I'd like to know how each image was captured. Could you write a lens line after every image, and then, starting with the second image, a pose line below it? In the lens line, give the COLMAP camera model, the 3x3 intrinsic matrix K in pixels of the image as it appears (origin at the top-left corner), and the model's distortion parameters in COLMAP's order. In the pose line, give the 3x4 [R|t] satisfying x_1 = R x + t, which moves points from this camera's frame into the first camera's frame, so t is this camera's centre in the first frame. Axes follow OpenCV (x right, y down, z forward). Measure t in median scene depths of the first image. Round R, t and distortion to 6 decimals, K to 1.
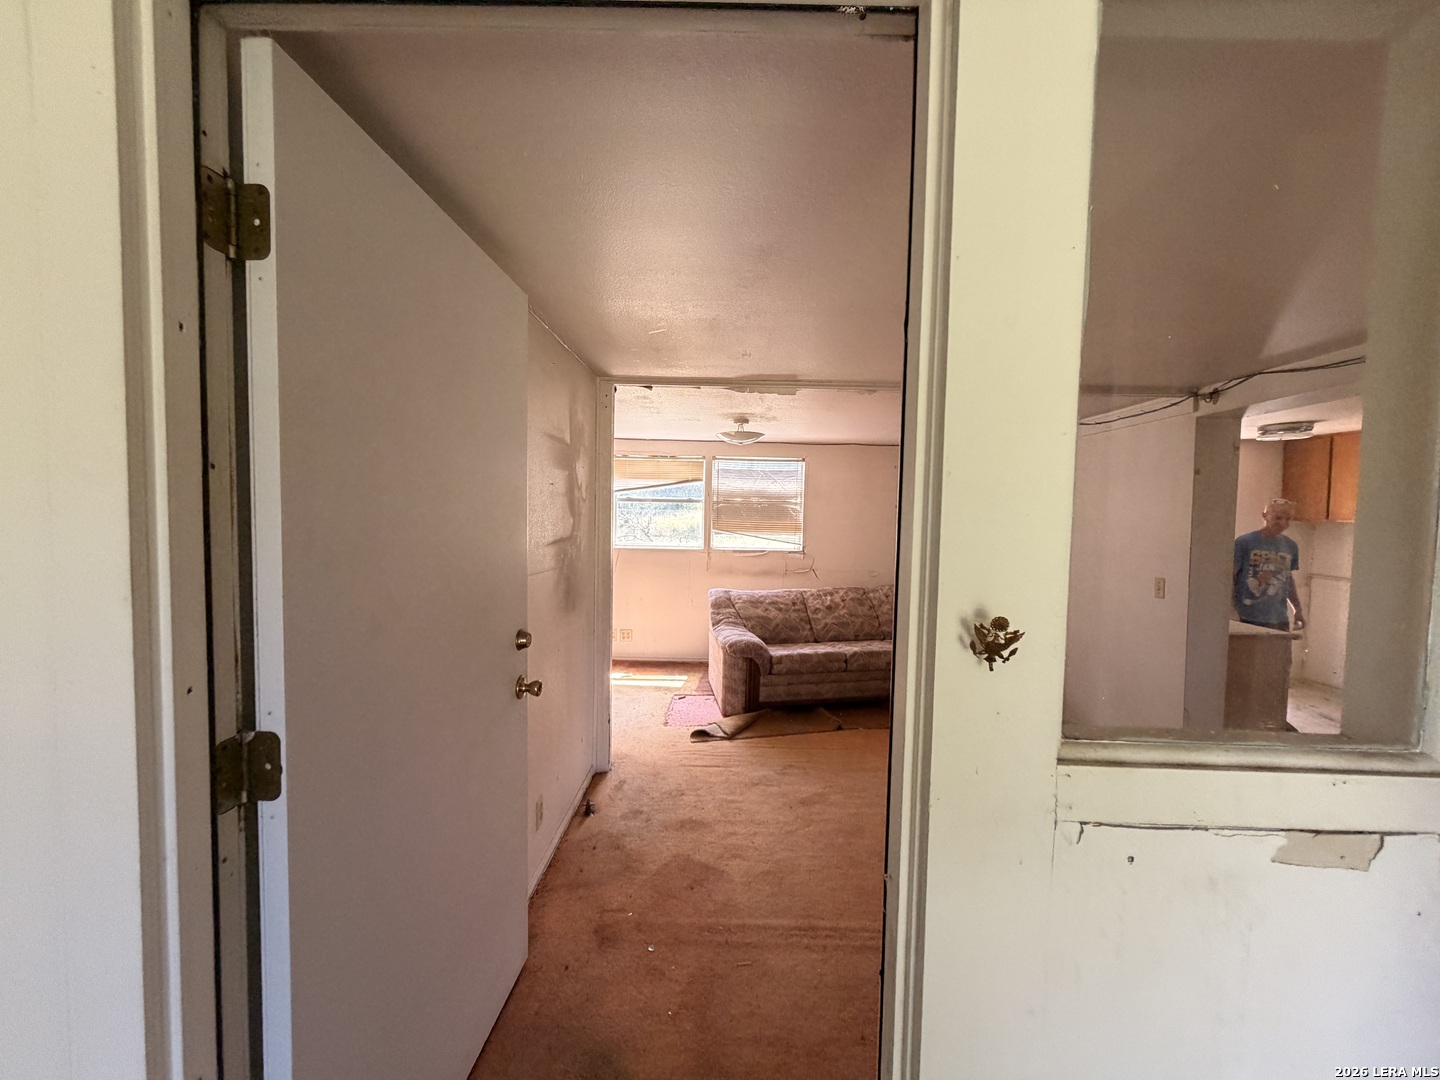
lens RADIAL K [[582.7, 0, 725.5], [0, 582.7, 541.8], [0, 0, 1]] dist [0.000034, 0.000427]
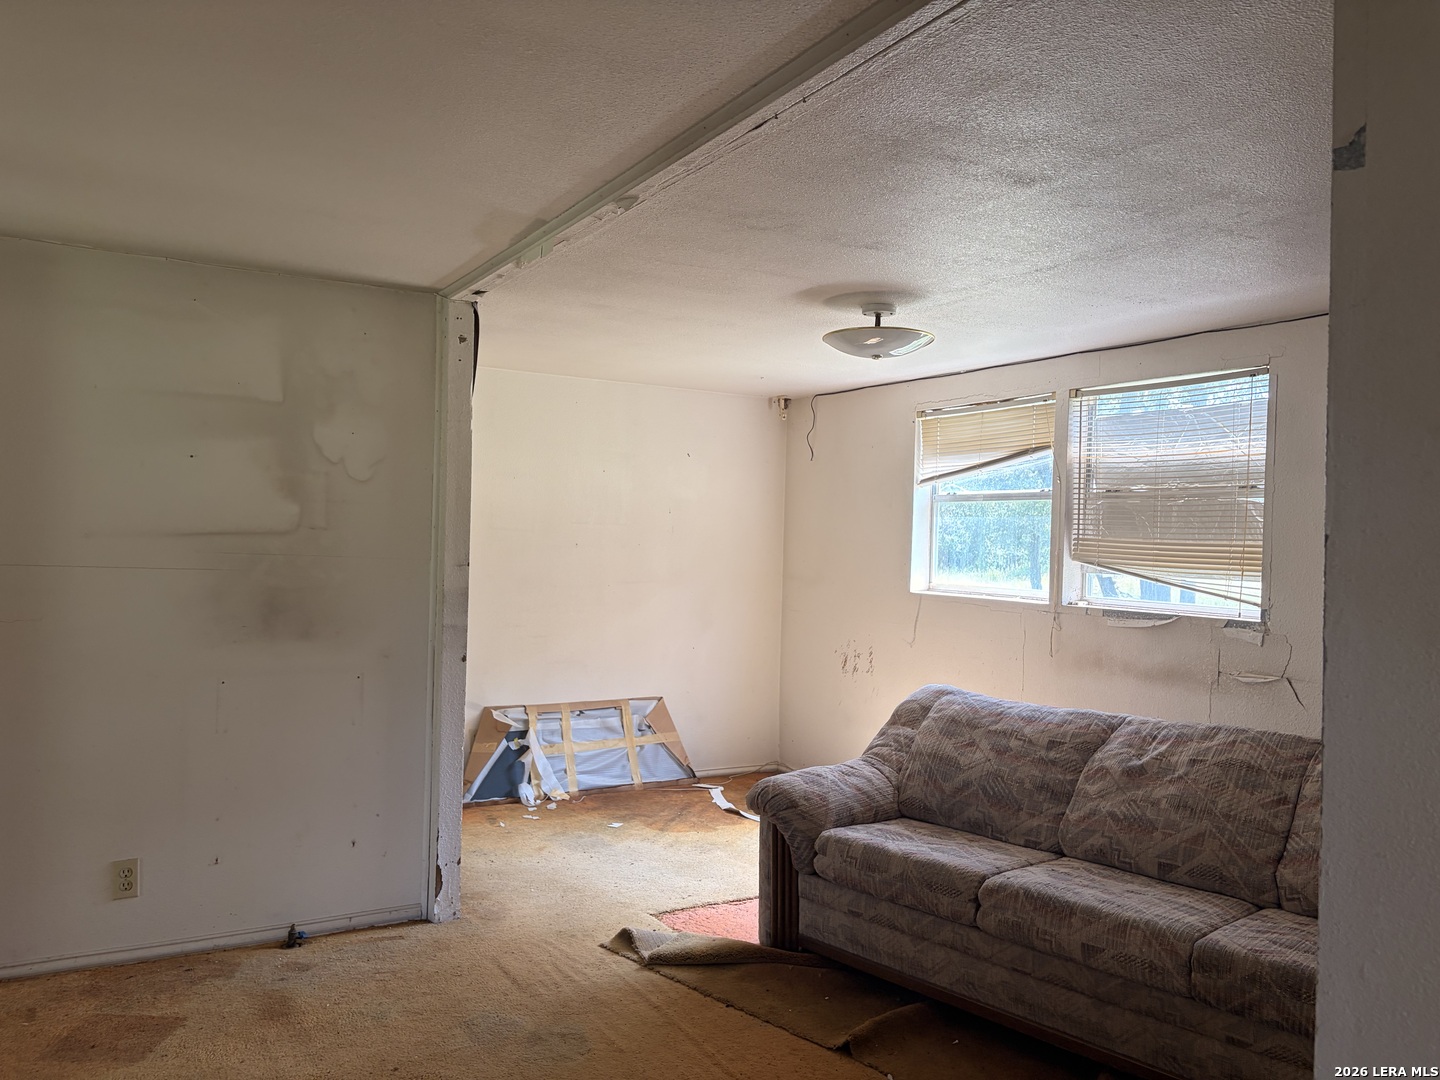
lens RADIAL K [[1109.2, 0, 724.7], [0, 1109.2, 527.0], [0, 0, 1]] dist [0.048837, -0.055428]
pose [[0.494655, -0.015338, -0.868954, 0.643300], [-0.059368, 0.996912, -0.051392, 0.013591], [0.867060, 0.077009, 0.492217, 0.431330]]
